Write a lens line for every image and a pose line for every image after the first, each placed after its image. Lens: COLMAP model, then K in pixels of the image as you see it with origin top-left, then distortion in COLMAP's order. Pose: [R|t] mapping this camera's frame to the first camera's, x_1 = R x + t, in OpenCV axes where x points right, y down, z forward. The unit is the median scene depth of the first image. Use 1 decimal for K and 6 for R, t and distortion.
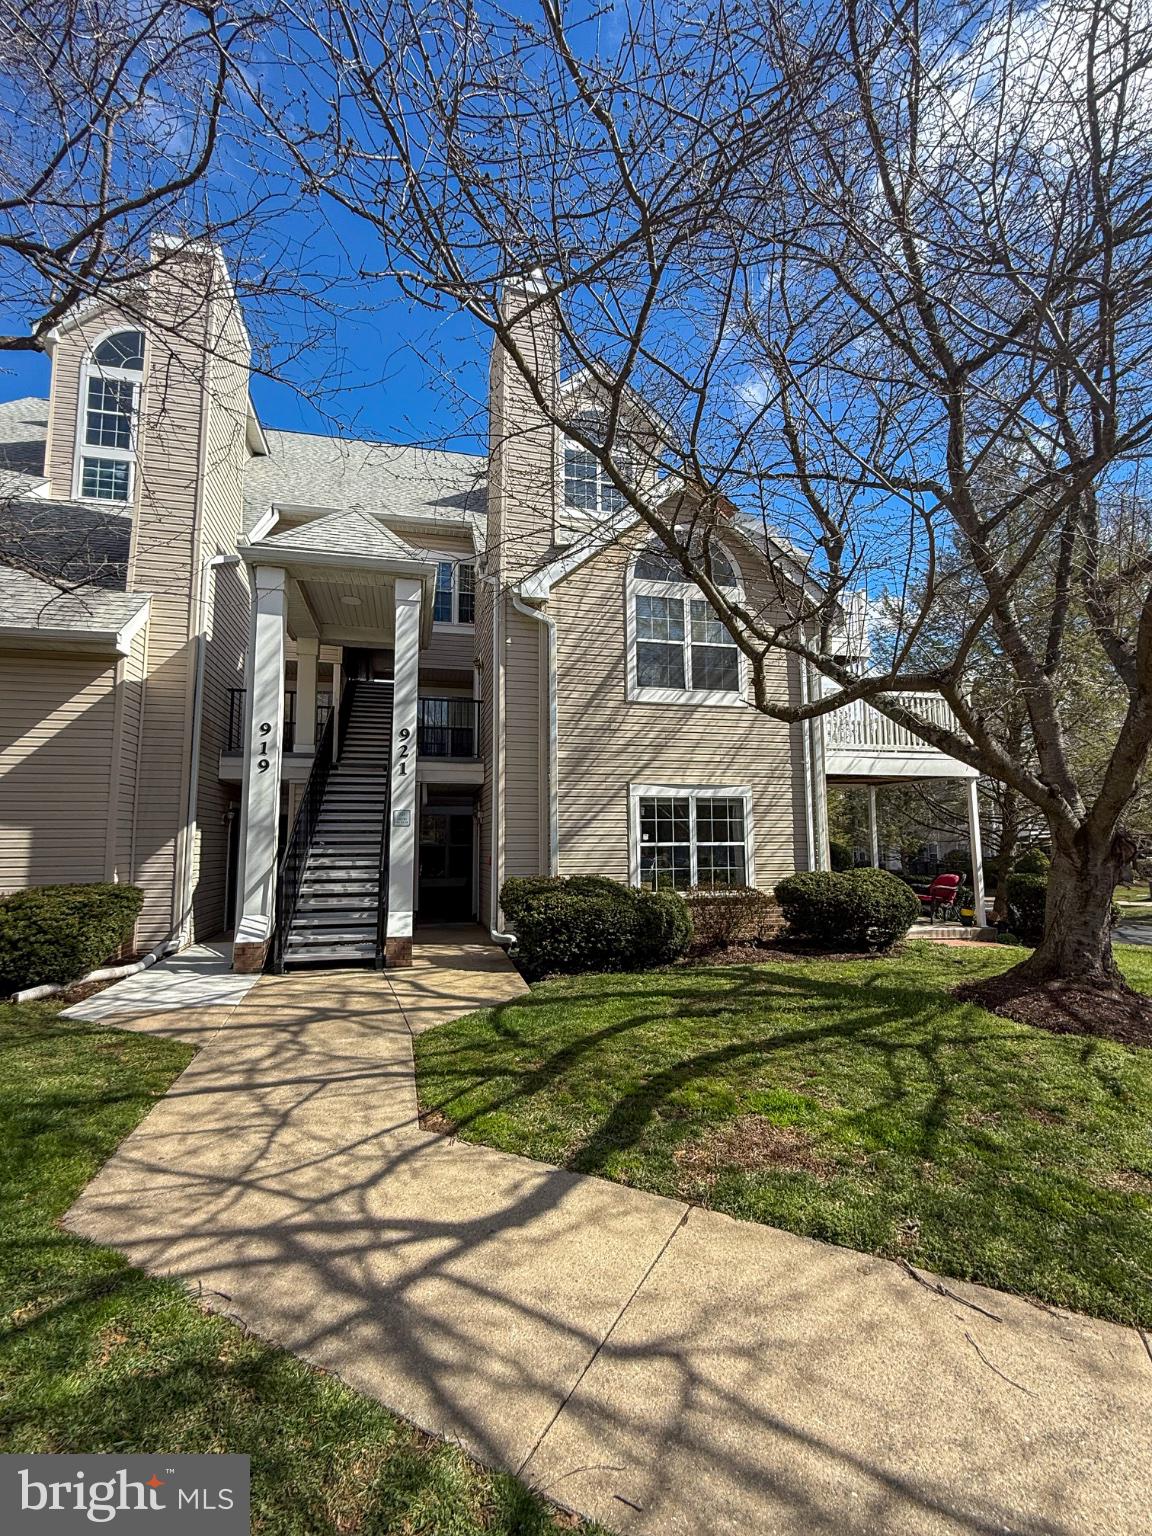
lens RADIAL K [[673.0, 0, 574.0], [0, 673.0, 768.2], [0, 0, 1]] dist [-0.003280, 0.000171]
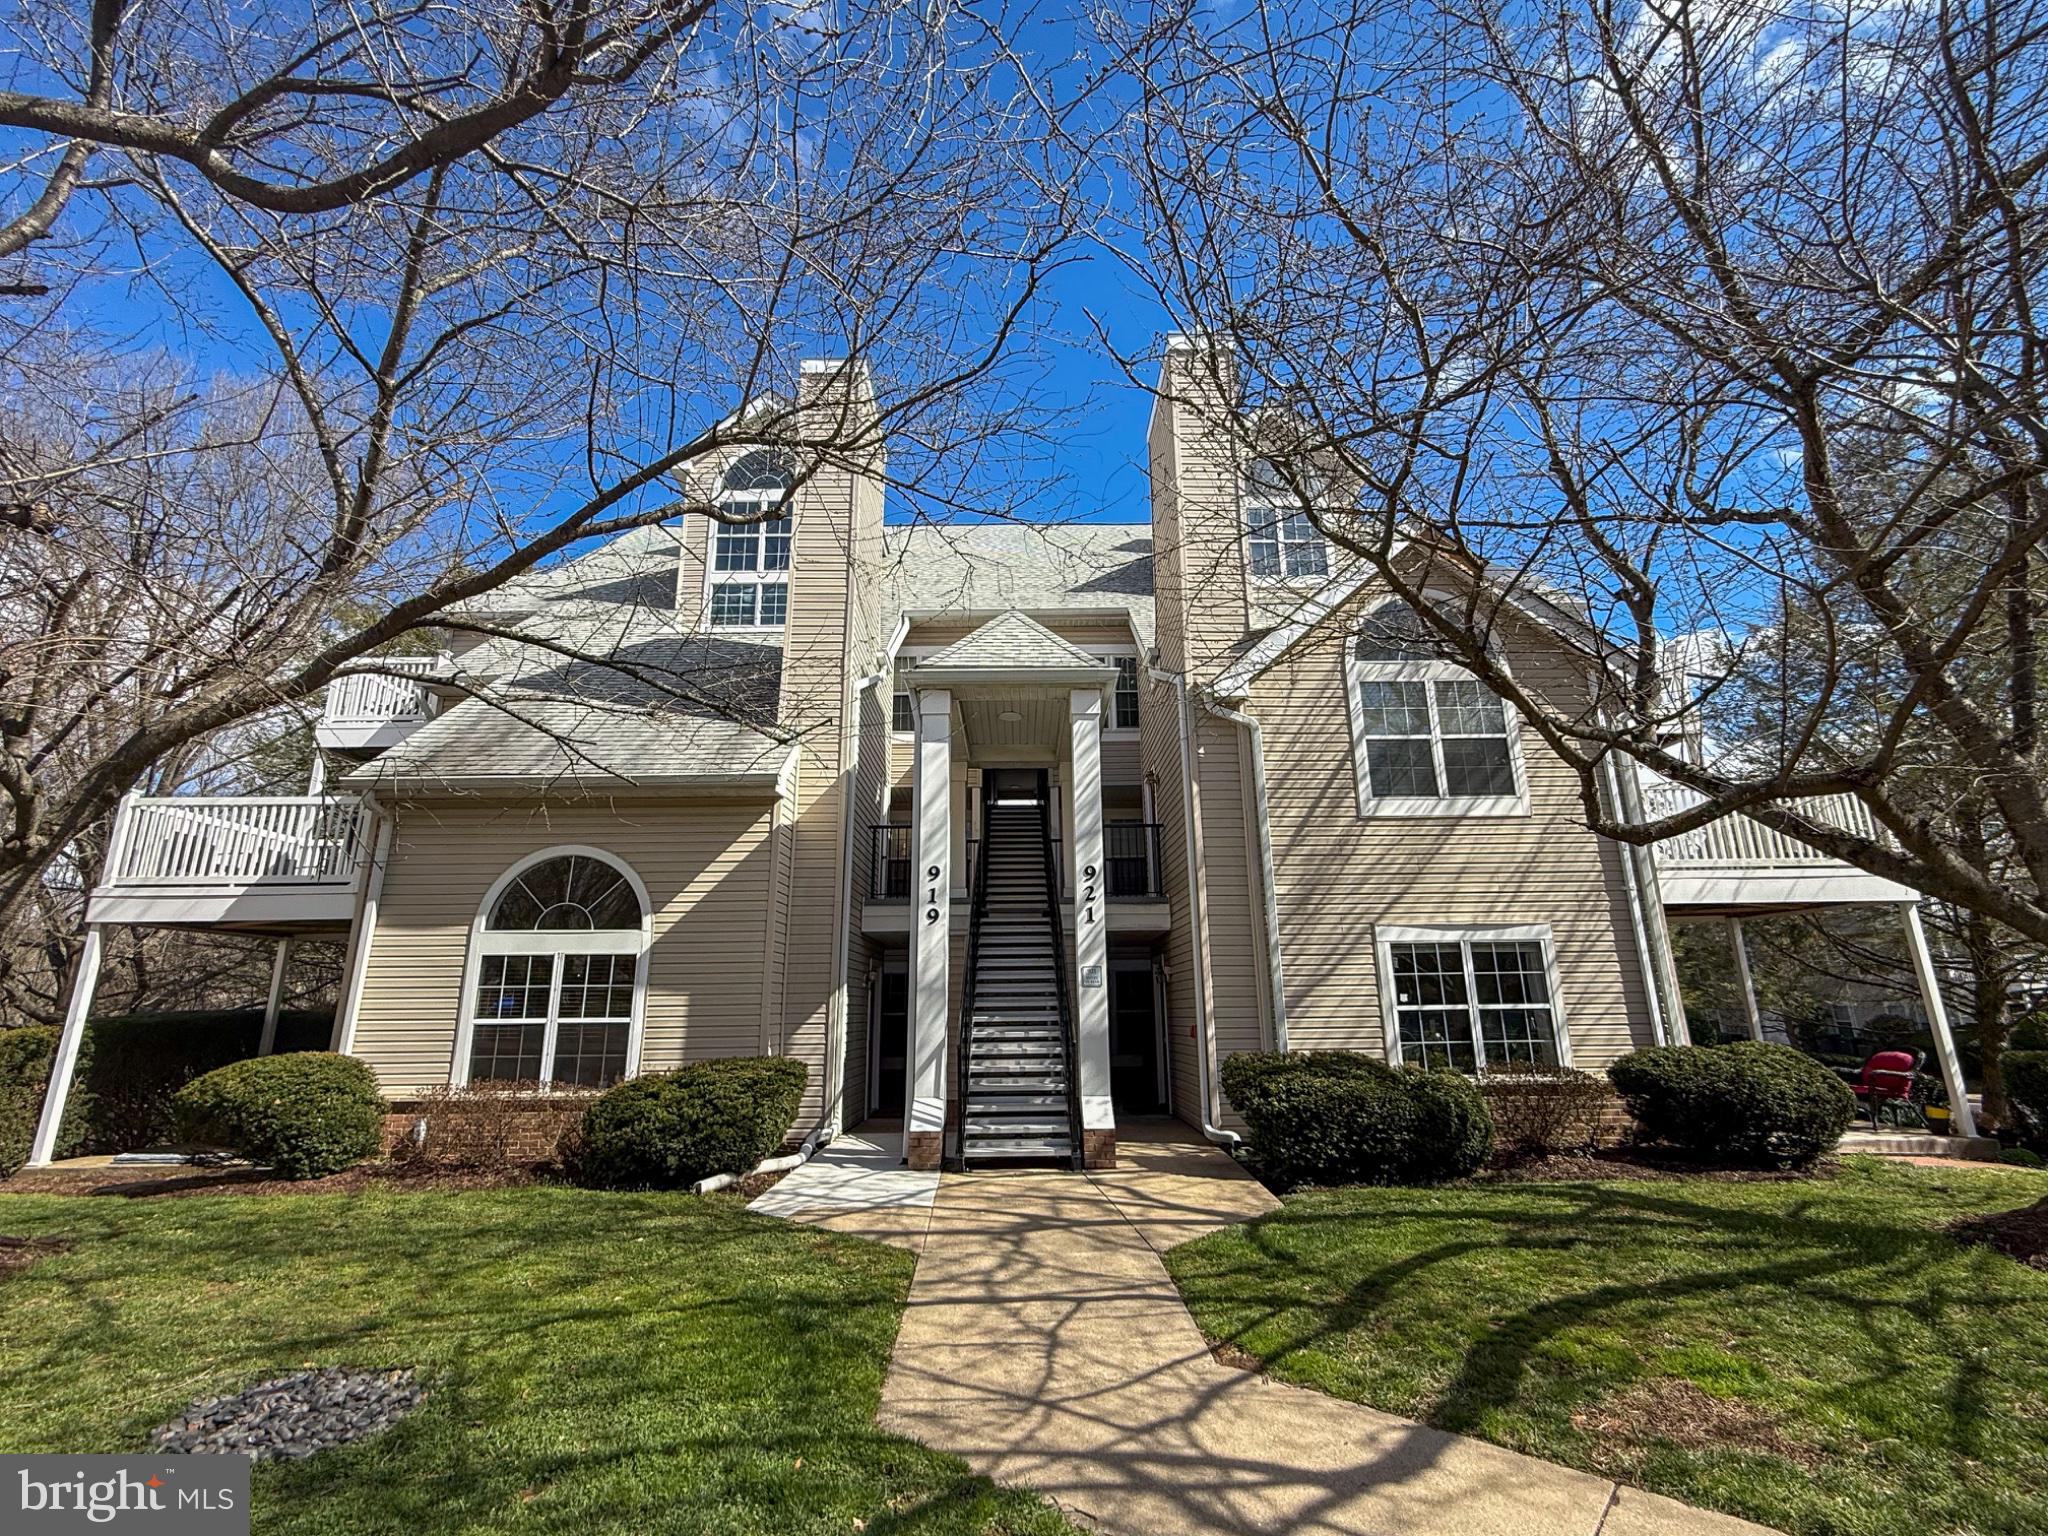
lens RADIAL K [[897.3, 0, 1026.1], [0, 897.3, 767.3], [0, 0, 1]] dist [-0.003280, 0.000171]
pose [[0.973626, -0.064414, -0.218870, -0.082225], [0.030447, 0.987420, -0.155160, -0.010170], [0.226111, 0.144404, 0.963339, -0.103944]]
